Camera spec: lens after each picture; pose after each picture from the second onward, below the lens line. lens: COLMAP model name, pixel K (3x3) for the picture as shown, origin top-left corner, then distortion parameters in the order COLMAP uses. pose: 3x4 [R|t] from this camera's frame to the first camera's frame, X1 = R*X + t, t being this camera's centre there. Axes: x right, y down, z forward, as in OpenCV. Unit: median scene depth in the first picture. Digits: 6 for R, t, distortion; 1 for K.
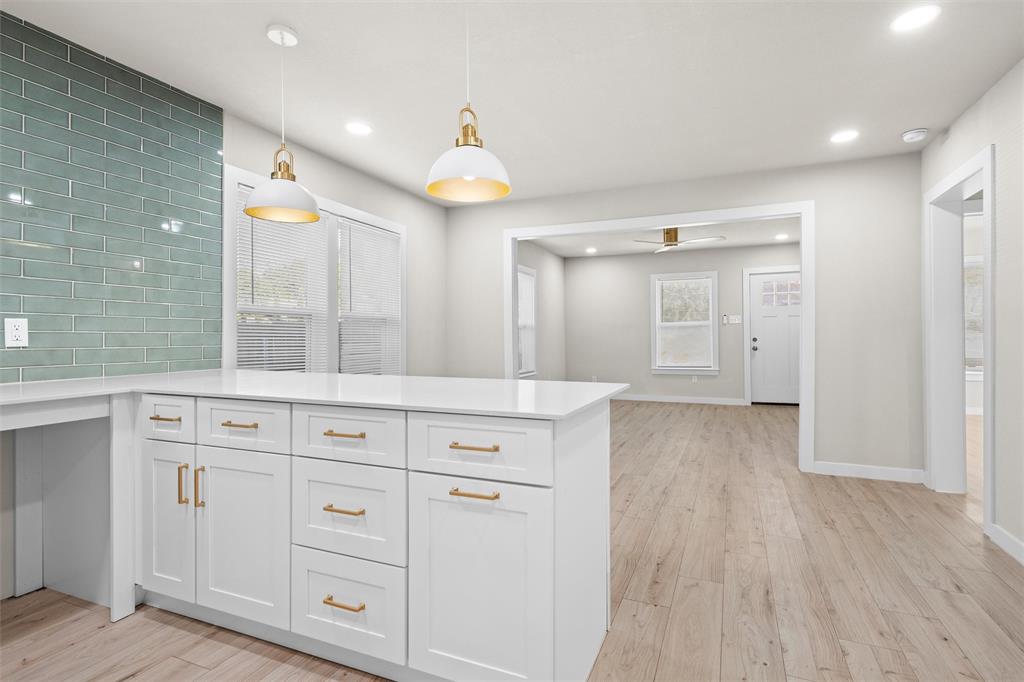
lens RADIAL K [[509.4, 0, 514.3], [0, 509.4, 336.8], [0, 0, 1]] dist [-0.002622, -0.000499]
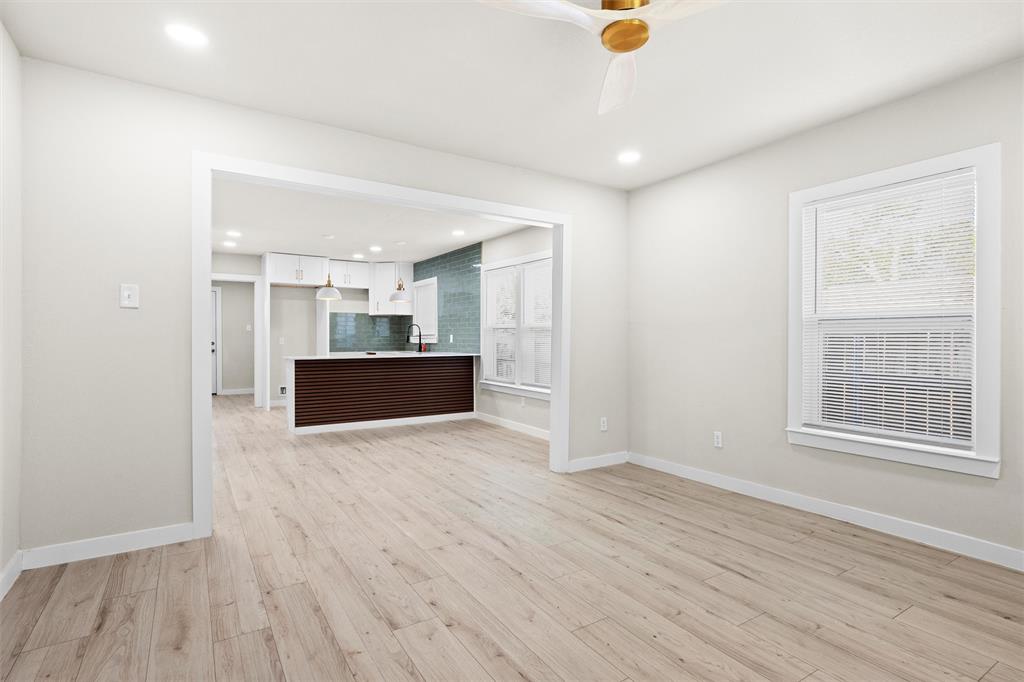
lens RADIAL K [[509.4, 0, 514.3], [0, 509.4, 336.8], [0, 0, 1]] dist [-0.002622, -0.000499]
pose [[-0.557623, 0.000269, -0.830095, 1.751285], [-0.000591, 1.000000, 0.000721, -0.024044], [0.830094, 0.000893, -0.557622, 3.339367]]
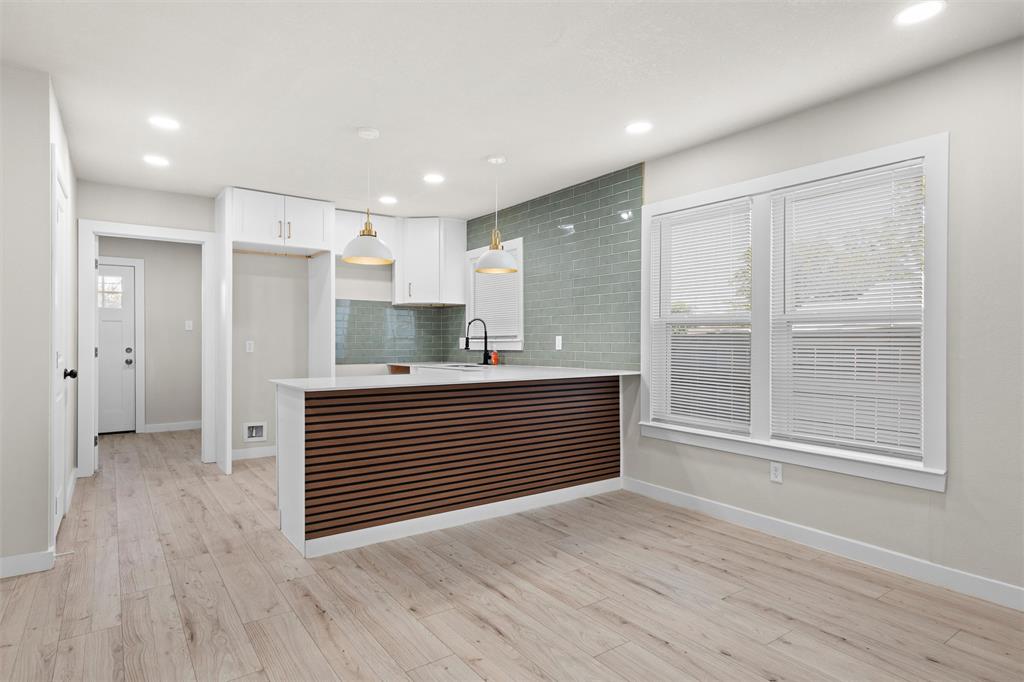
lens RADIAL K [[558.2, 0, 512.9], [0, 558.2, 340.0], [0, 0, 1]] dist [0.015546, -0.000892]
pose [[-0.514287, 0.000107, -0.857618, 1.048074], [-0.001929, 0.999997, 0.001281, -0.022175], [0.857616, 0.002313, -0.514285, 1.974699]]
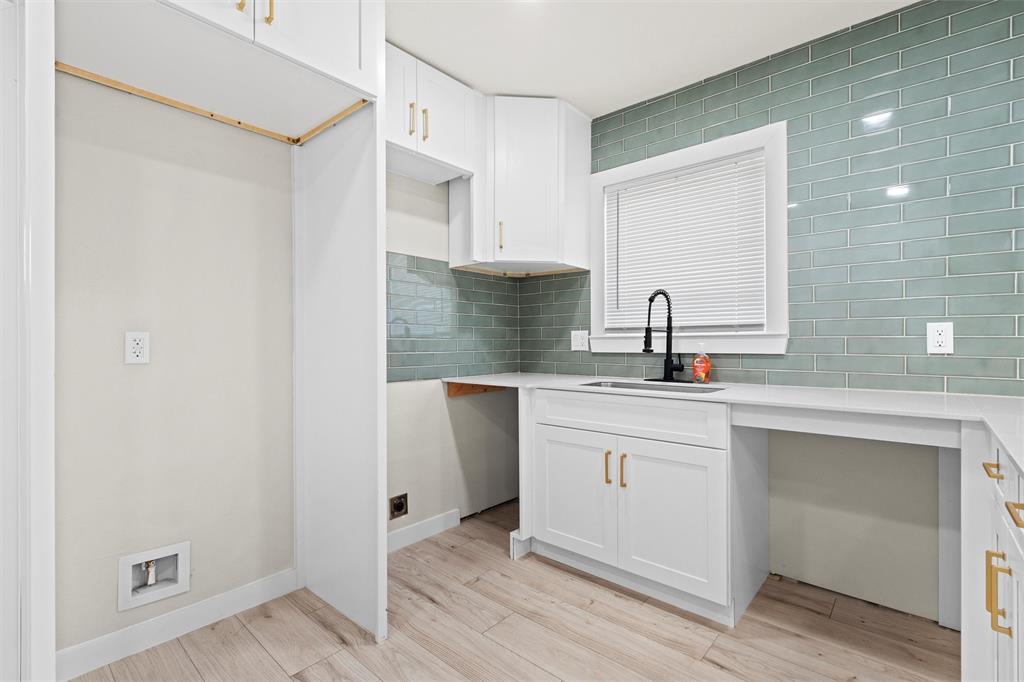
lens RADIAL K [[473.9, 0, 524.4], [0, 473.9, 343.8], [0, 0, 1]] dist [-0.000062, -0.000042]
pose [[-0.303771, 0.007092, -0.952719, 0.063442], [-0.002963, 0.999960, 0.008388, -0.002939], [0.952740, 0.005371, -0.303738, 0.535700]]
